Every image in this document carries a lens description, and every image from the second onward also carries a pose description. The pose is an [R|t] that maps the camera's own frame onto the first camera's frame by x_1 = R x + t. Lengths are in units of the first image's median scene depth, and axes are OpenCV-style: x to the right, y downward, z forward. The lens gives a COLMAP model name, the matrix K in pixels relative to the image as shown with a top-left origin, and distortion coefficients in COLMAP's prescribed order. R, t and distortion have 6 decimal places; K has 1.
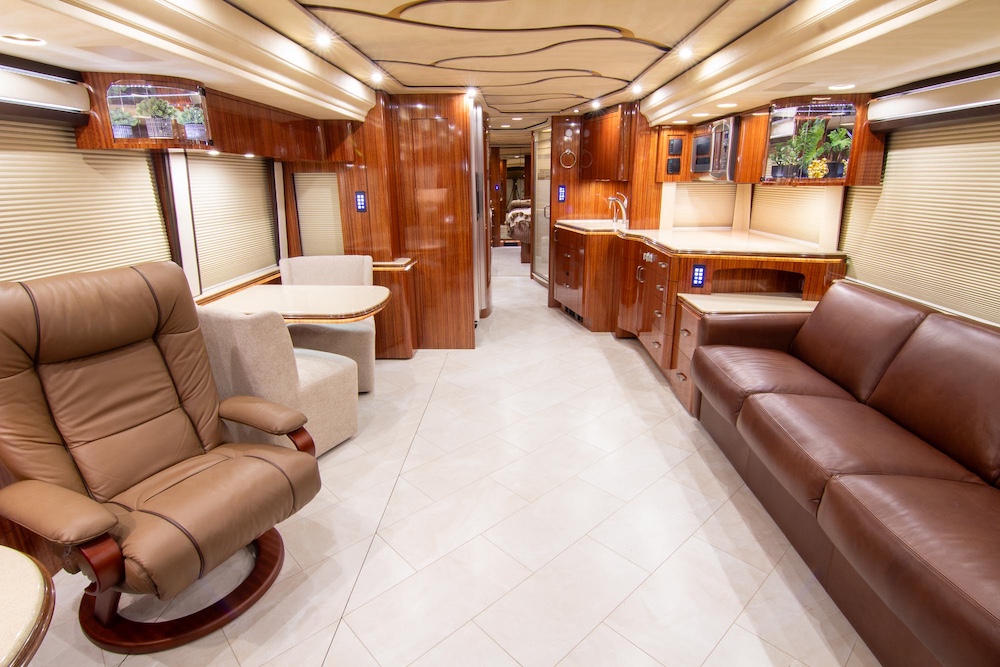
lens RADIAL K [[512.8, 0, 506.7], [0, 512.8, 329.6], [0, 0, 1]] dist [-0.011422, -0.007283]
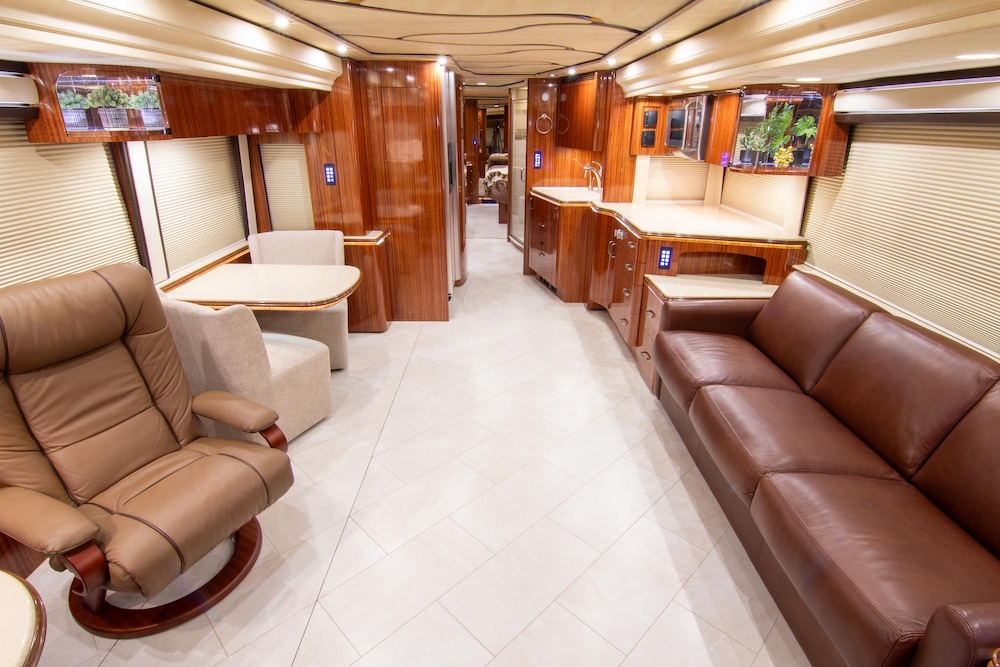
lens RADIAL K [[512.8, 0, 506.4], [0, 512.8, 330.7], [0, 0, 1]] dist [-0.011422, -0.007283]
pose [[0.999353, 0.001429, 0.035929, 0.028284], [-0.005094, 0.994757, 0.102143, -0.083971], [-0.035595, -0.102260, 0.994121, -0.026304]]
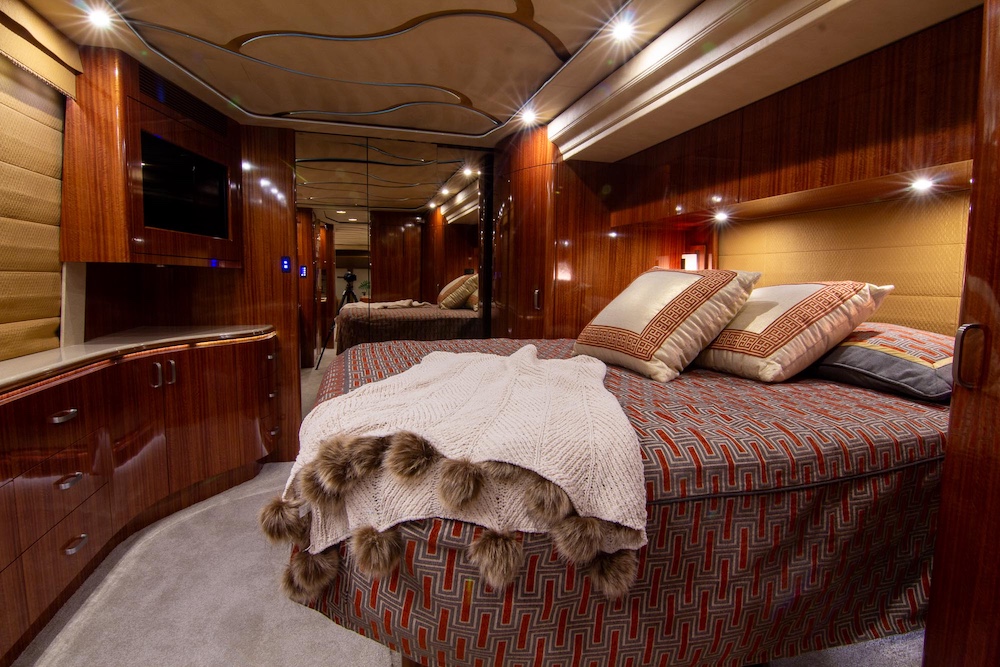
lens RADIAL K [[512.8, 0, 498.9], [0, 512.8, 333.3], [0, 0, 1]] dist [-0.011422, -0.007283]
pose [[0.956107, -0.003129, 0.293000, 0.048511], [0.056065, 0.983422, -0.172445, -0.755561], [-0.287604, 0.181303, 0.940433, 2.922919]]
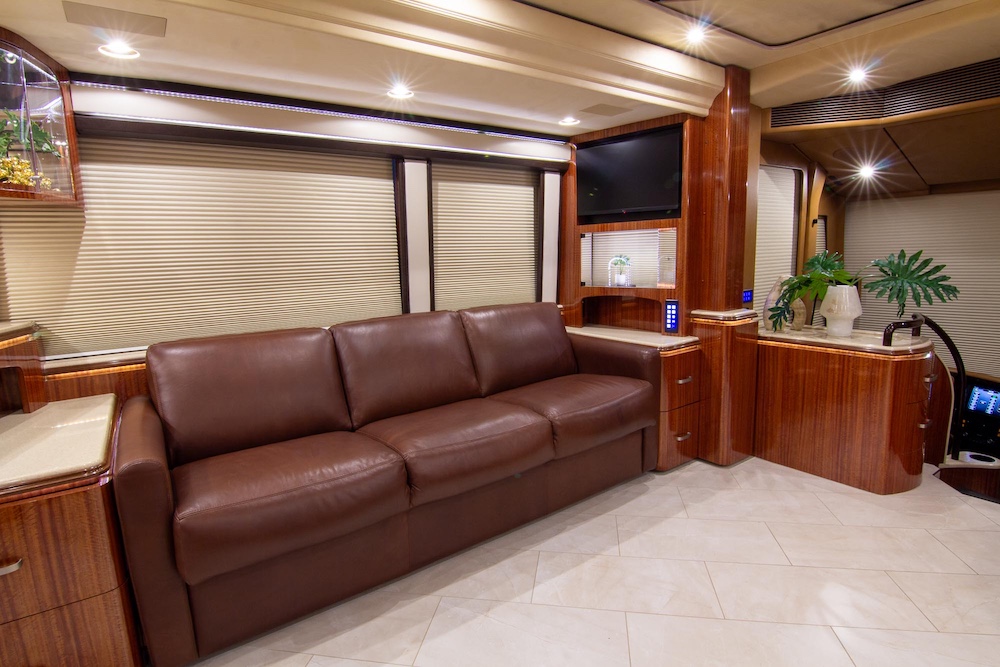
lens RADIAL K [[512.8, 0, 504.5], [0, 512.8, 337.8], [0, 0, 1]] dist [-0.011422, -0.007283]
pose [[-0.605131, -0.091940, 0.790799, -0.178820], [0.265558, 0.913110, 0.309369, -0.203606], [-0.750530, 0.397212, -0.528136, 1.095407]]
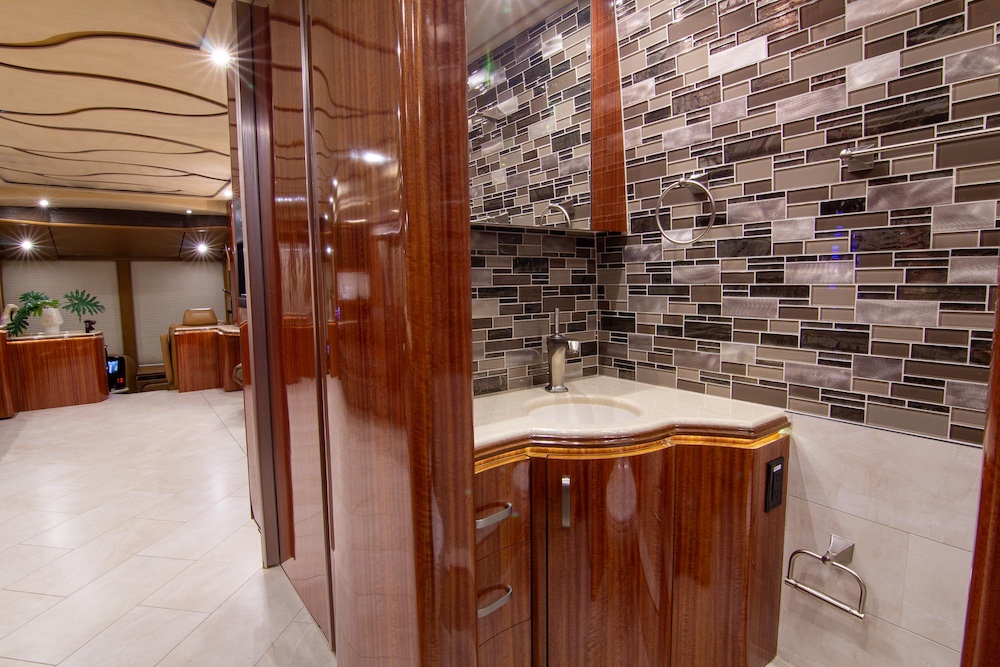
lens RADIAL K [[512.8, 0, 497.8], [0, 512.8, 330.7], [0, 0, 1]] dist [-0.011422, -0.007283]
pose [[-0.787643, 0.086903, -0.609972, 0.070611], [-0.154847, 0.930307, 0.332492, -0.631379], [0.596356, 0.356338, -0.719294, 2.448471]]
